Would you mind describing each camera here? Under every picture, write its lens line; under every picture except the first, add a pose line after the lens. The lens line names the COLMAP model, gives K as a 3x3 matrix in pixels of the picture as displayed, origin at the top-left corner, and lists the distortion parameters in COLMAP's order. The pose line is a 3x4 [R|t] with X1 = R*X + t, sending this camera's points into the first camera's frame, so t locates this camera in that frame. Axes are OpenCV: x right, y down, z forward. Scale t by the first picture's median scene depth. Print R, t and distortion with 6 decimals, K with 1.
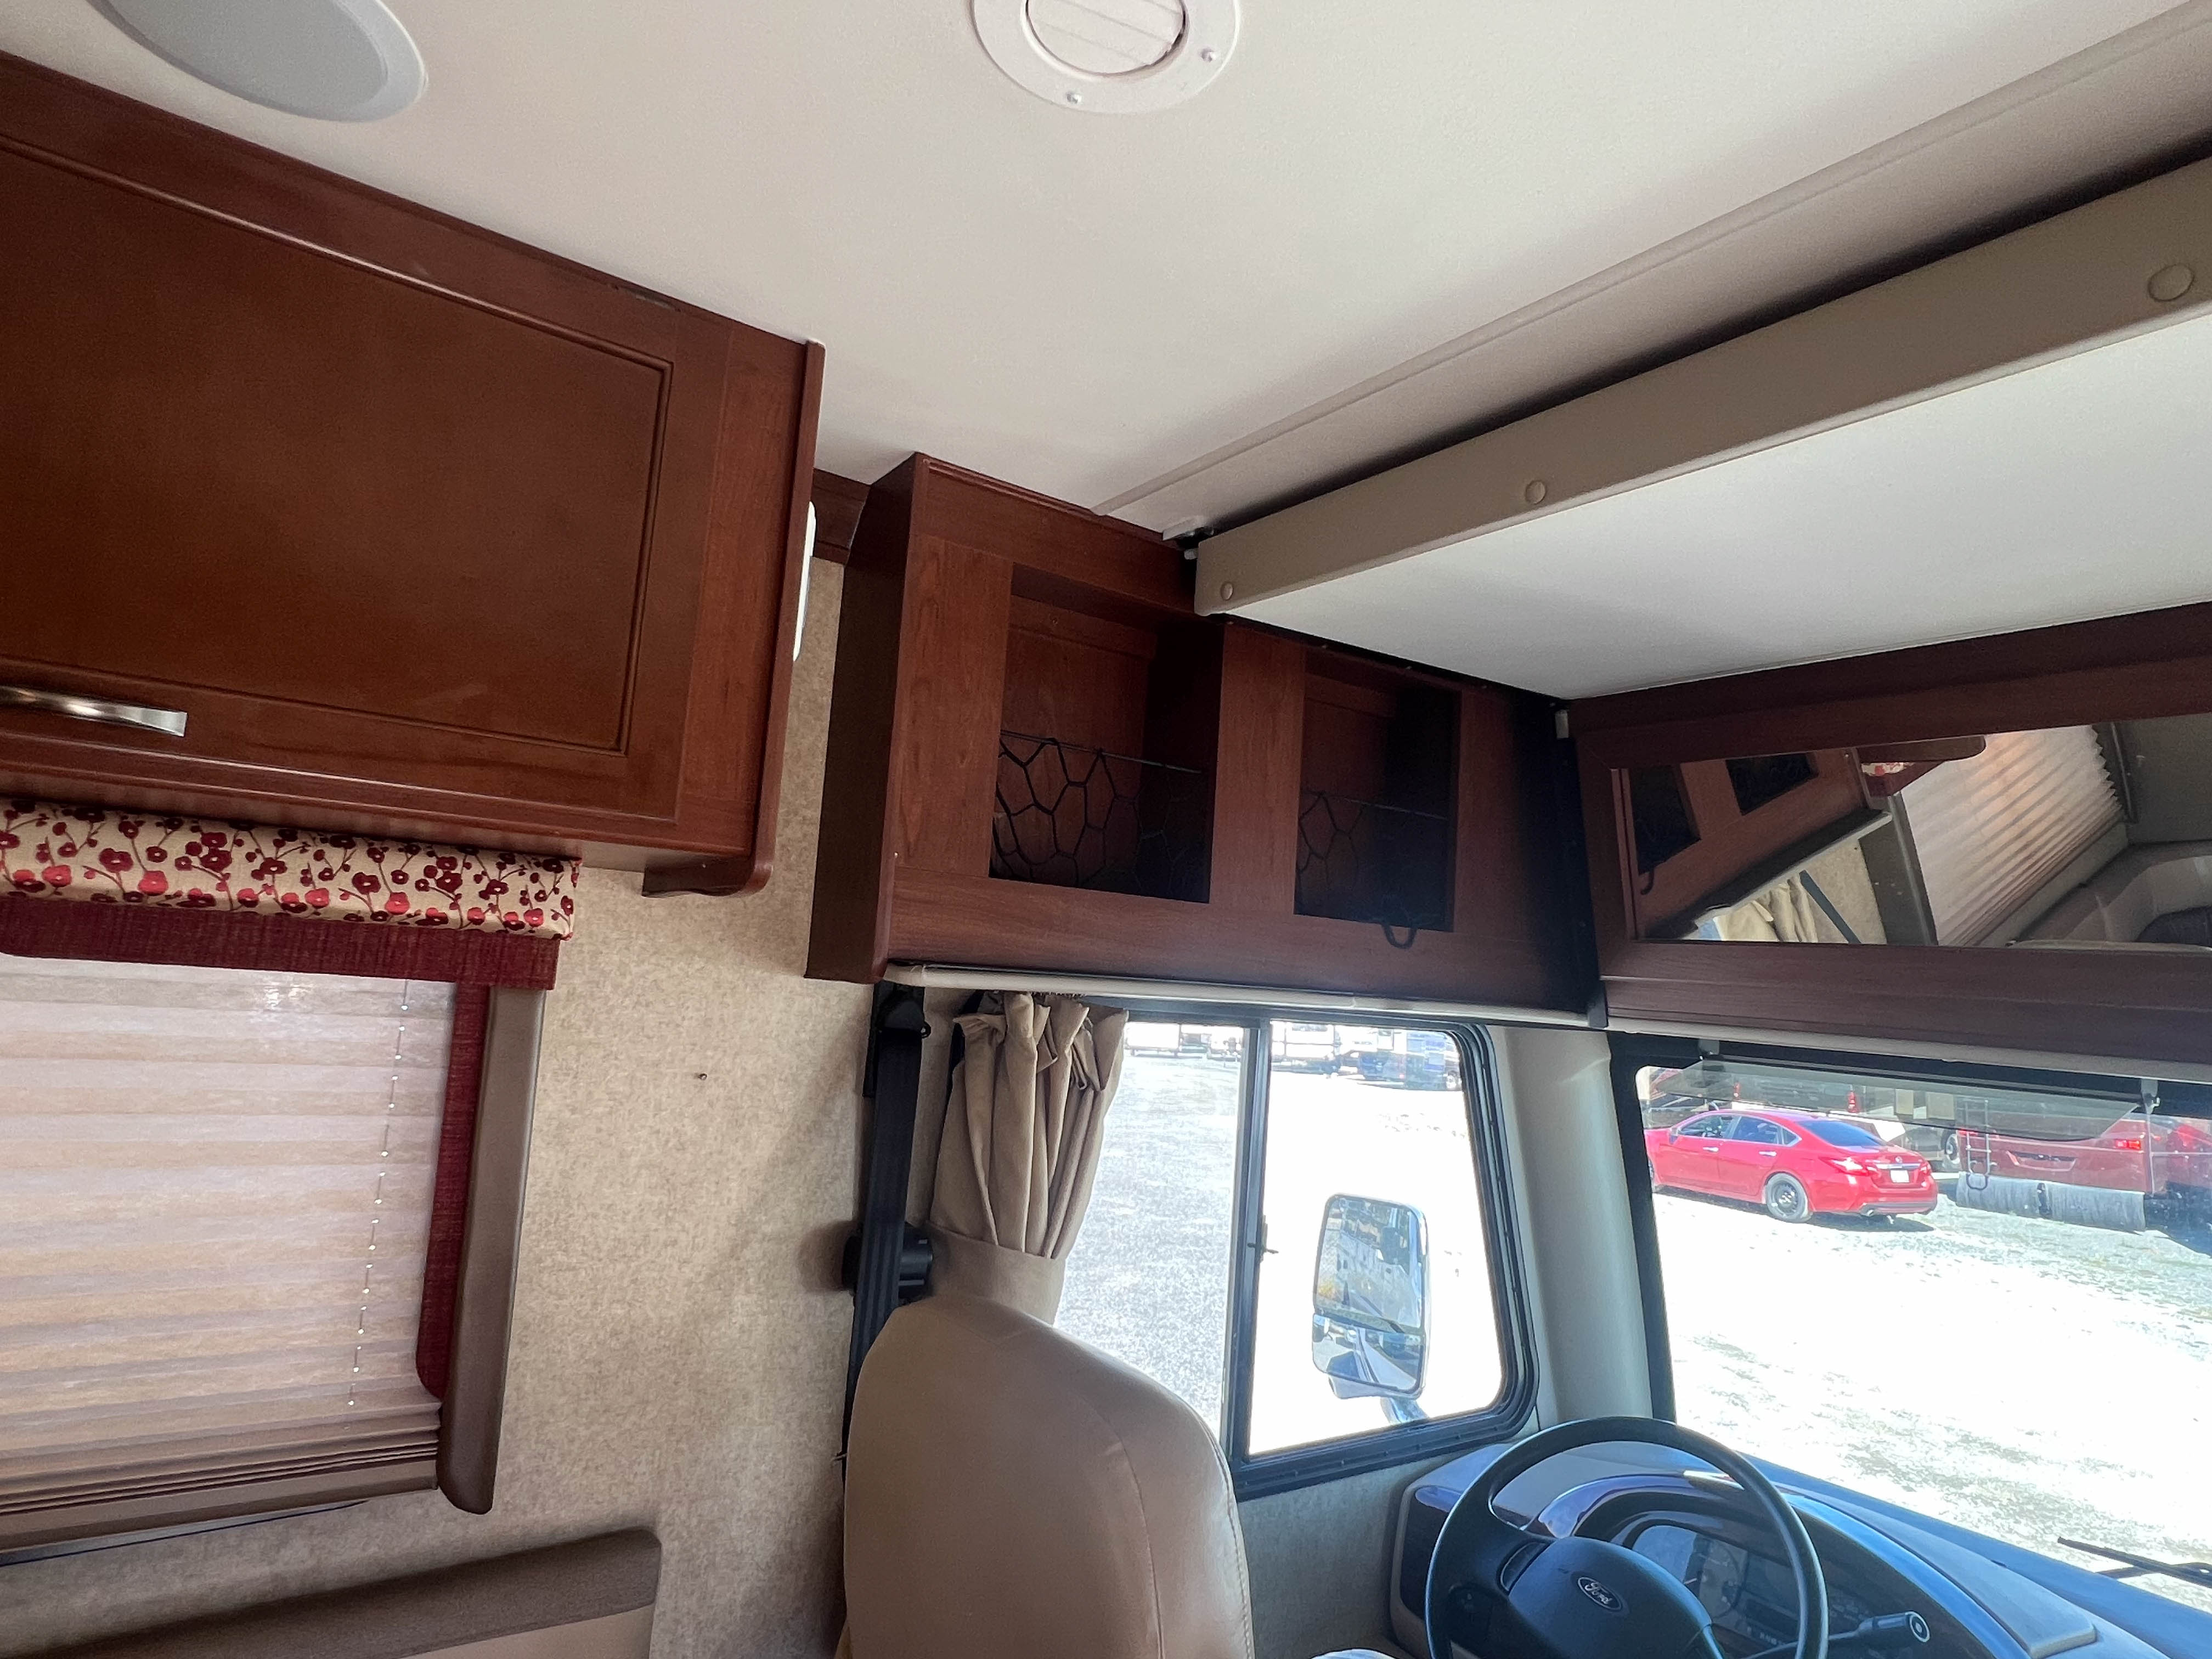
lens RADIAL K [[1254.4, 0, 1104.0], [0, 1254.4, 835.7], [0, 0, 1]] dist [-0.005692, 0.002330]
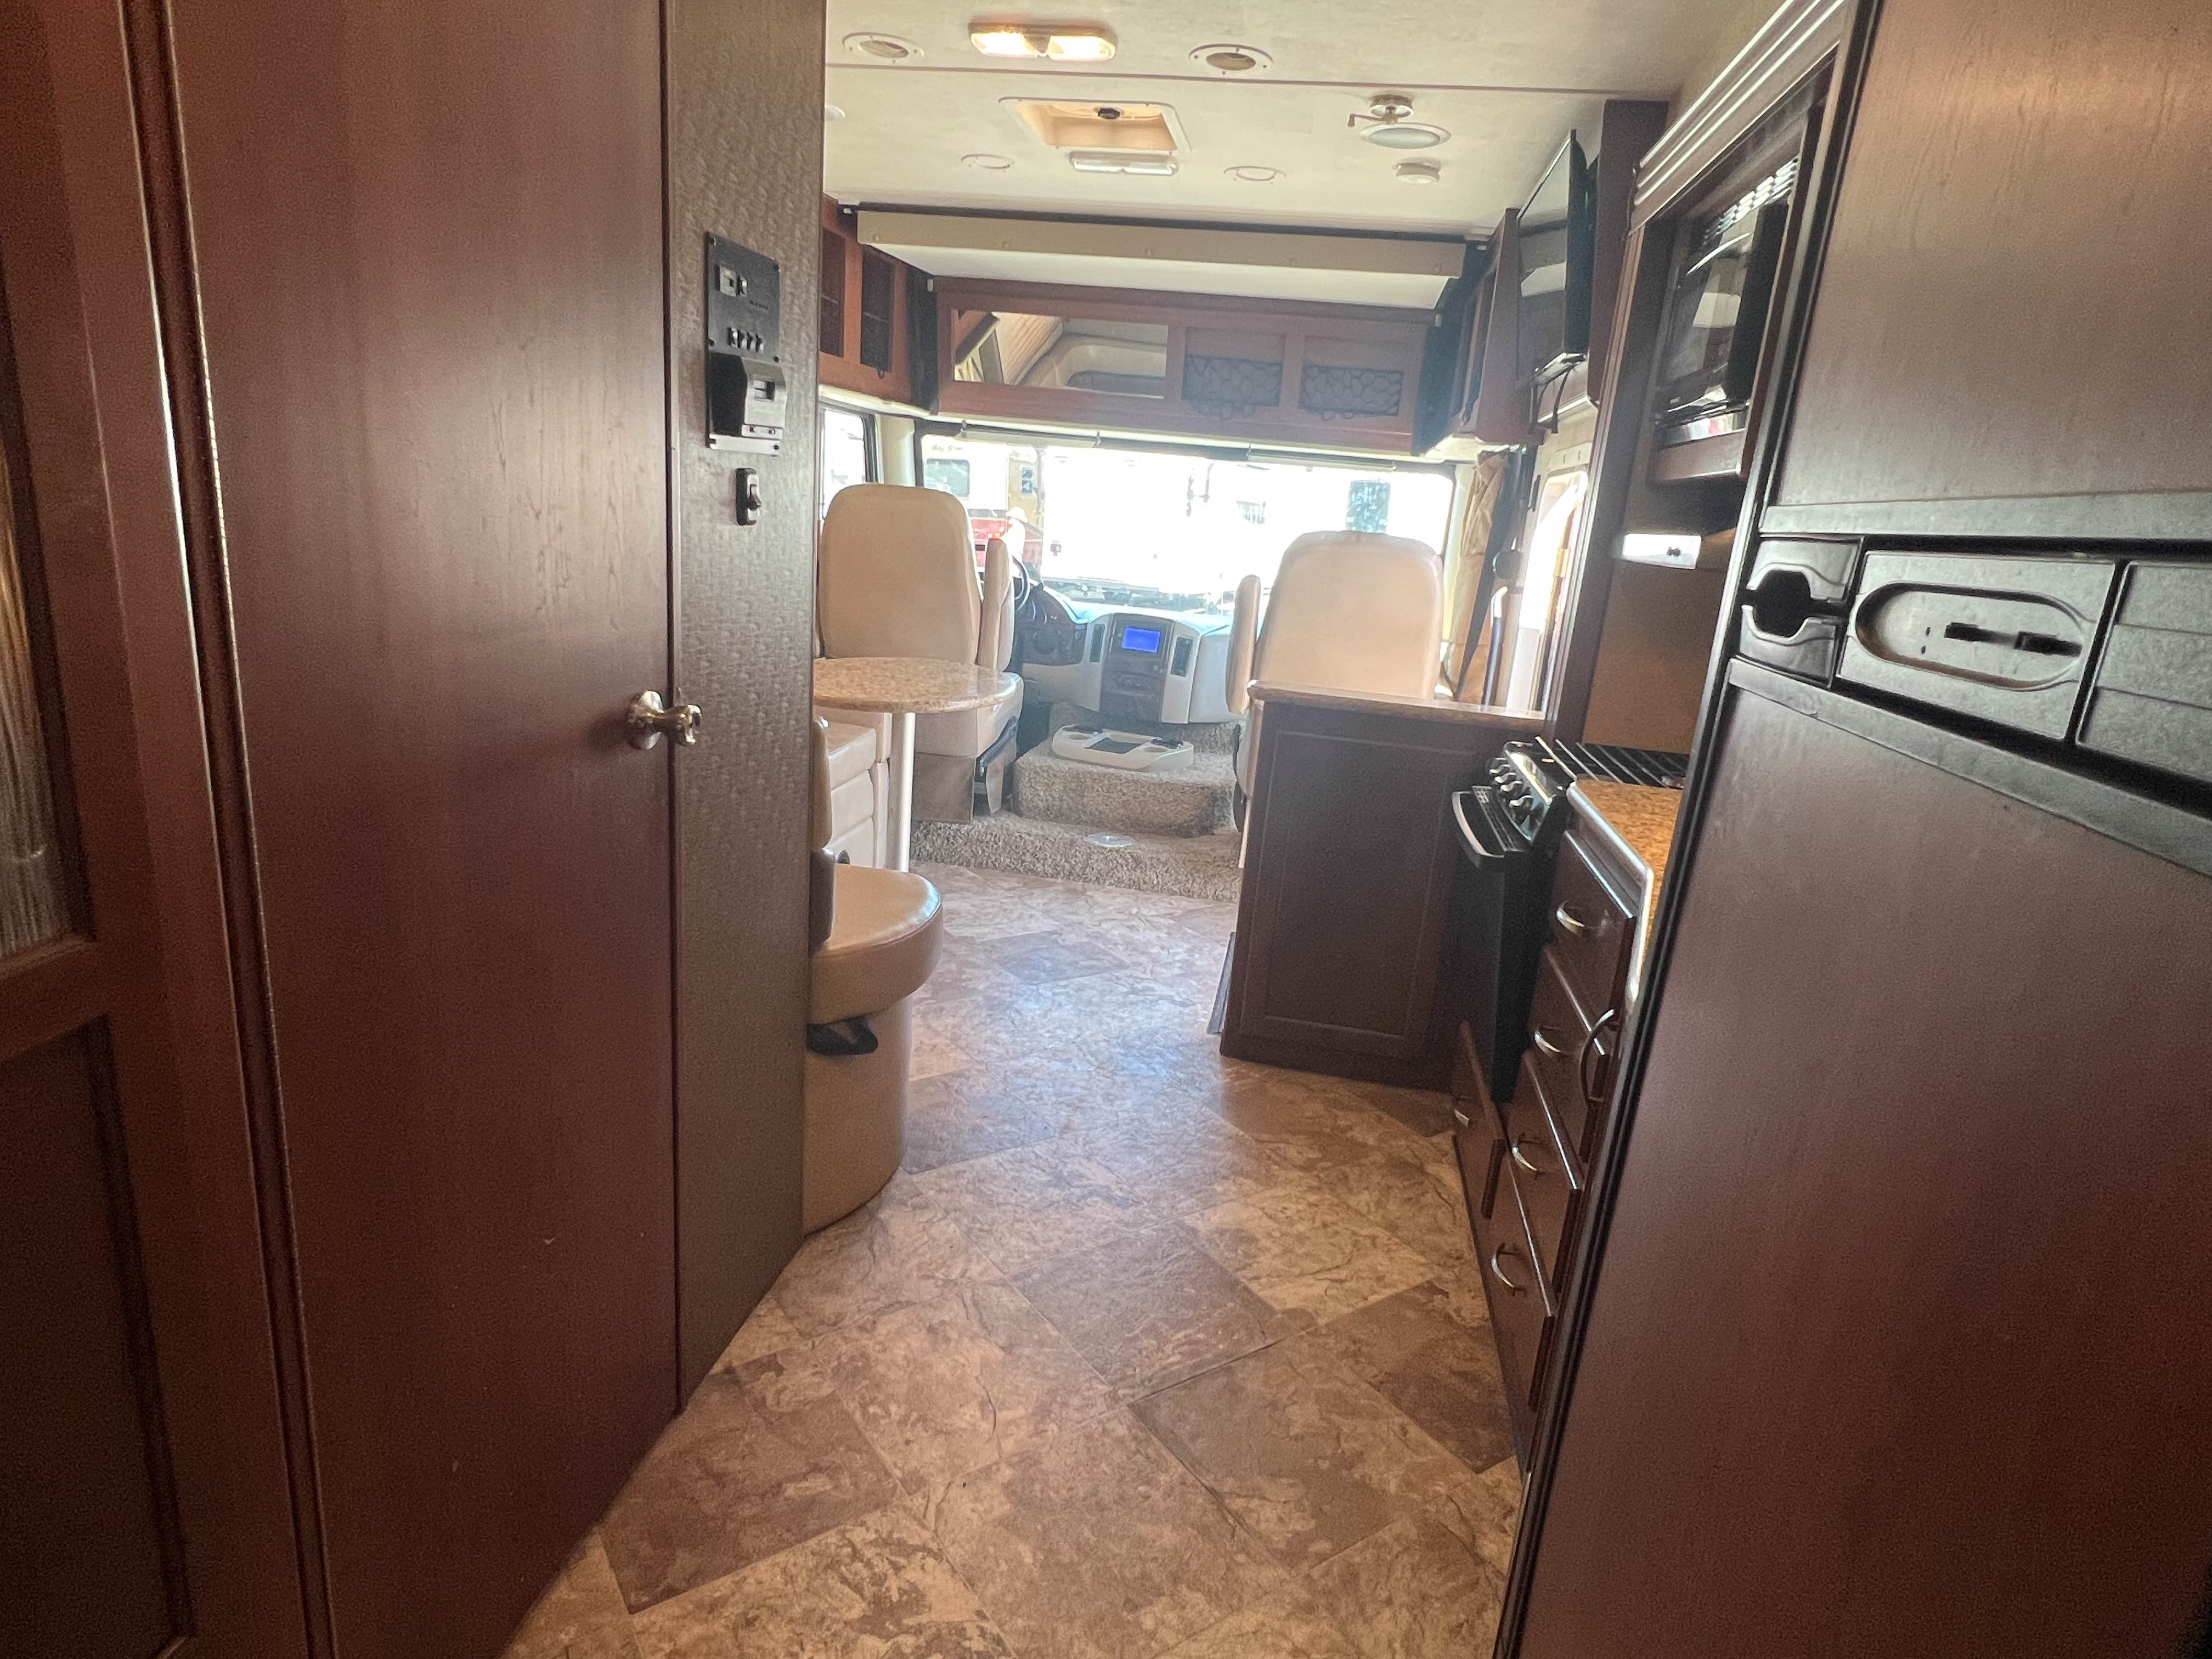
lens RADIAL K [[1254.4, 0, 1104.5], [0, 1254.4, 836.8], [0, 0, 1]] dist [-0.005692, 0.002330]
pose [[0.709589, -0.200447, 0.675503, -1.059453], [-0.113247, 0.913776, 0.390113, -0.080809], [-0.695455, -0.353318, 0.625706, -0.962794]]
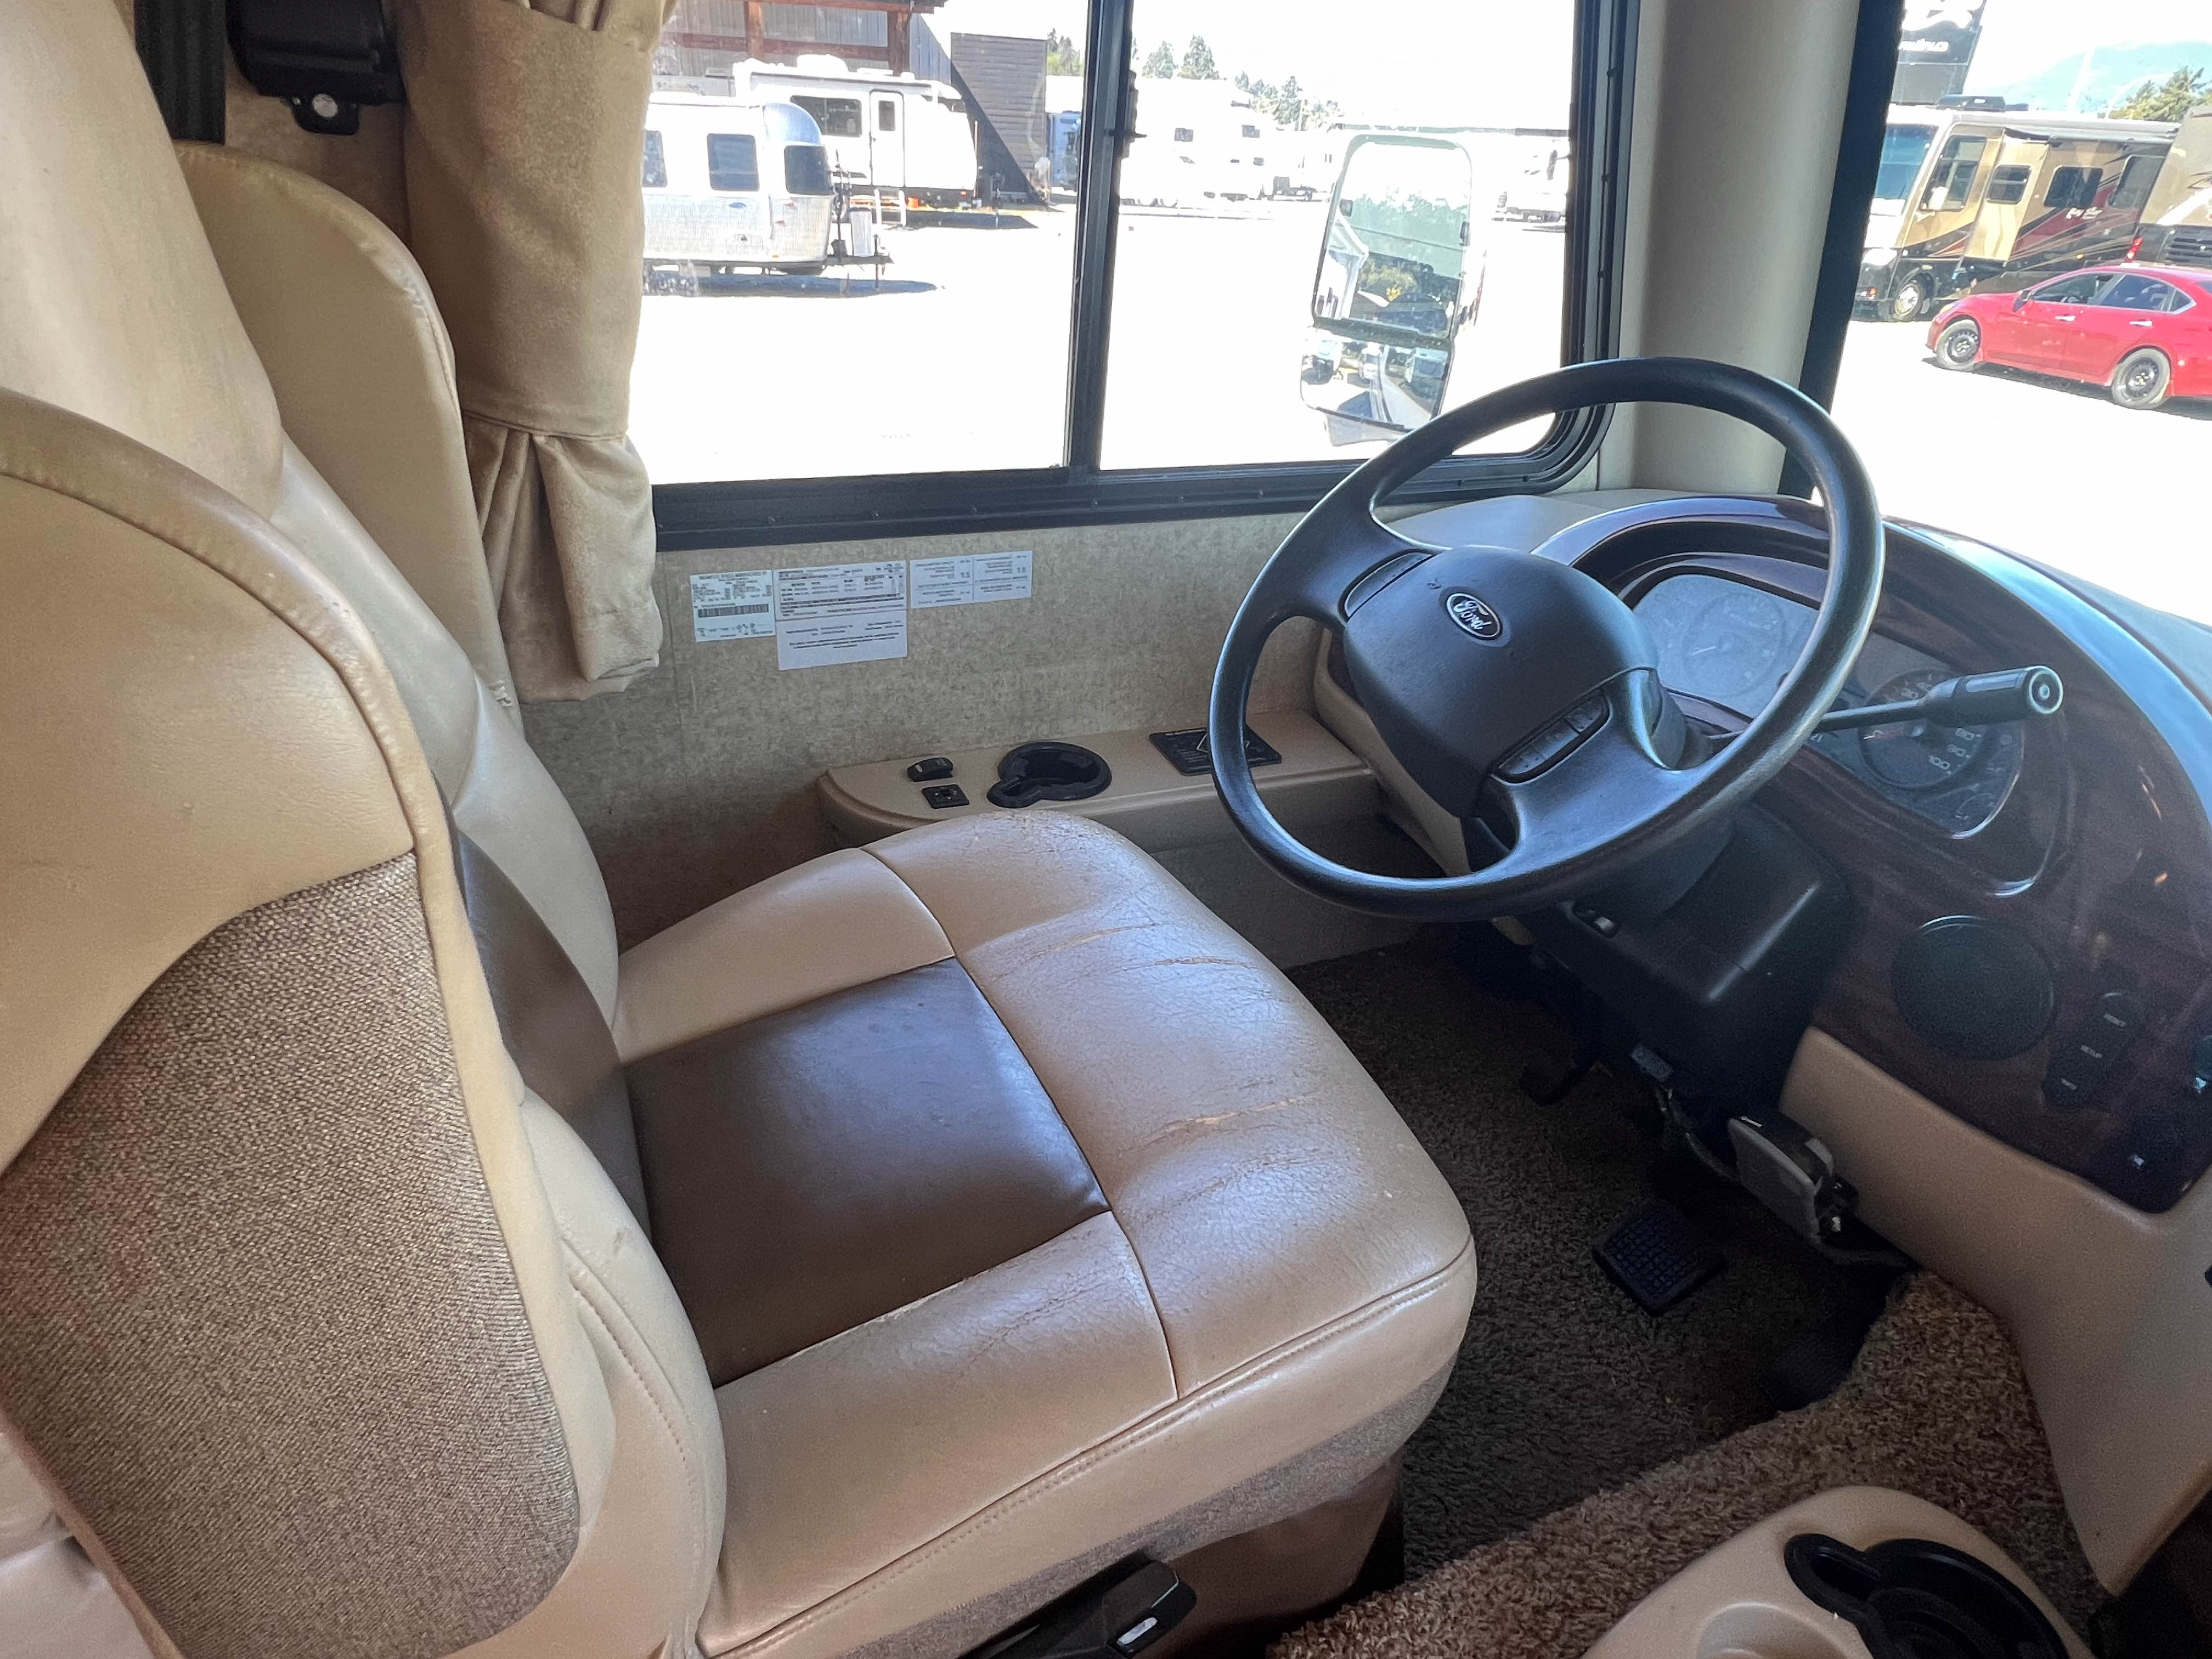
lens RADIAL K [[1254.4, 0, 1090.8], [0, 1254.4, 836.9], [0, 0, 1]] dist [-0.005692, 0.002330]
pose [[0.981829, 0.086361, -0.168981, 0.199165], [0.029607, 0.809836, 0.585908, 0.205778], [0.187446, -0.580265, 0.792564, 0.265797]]
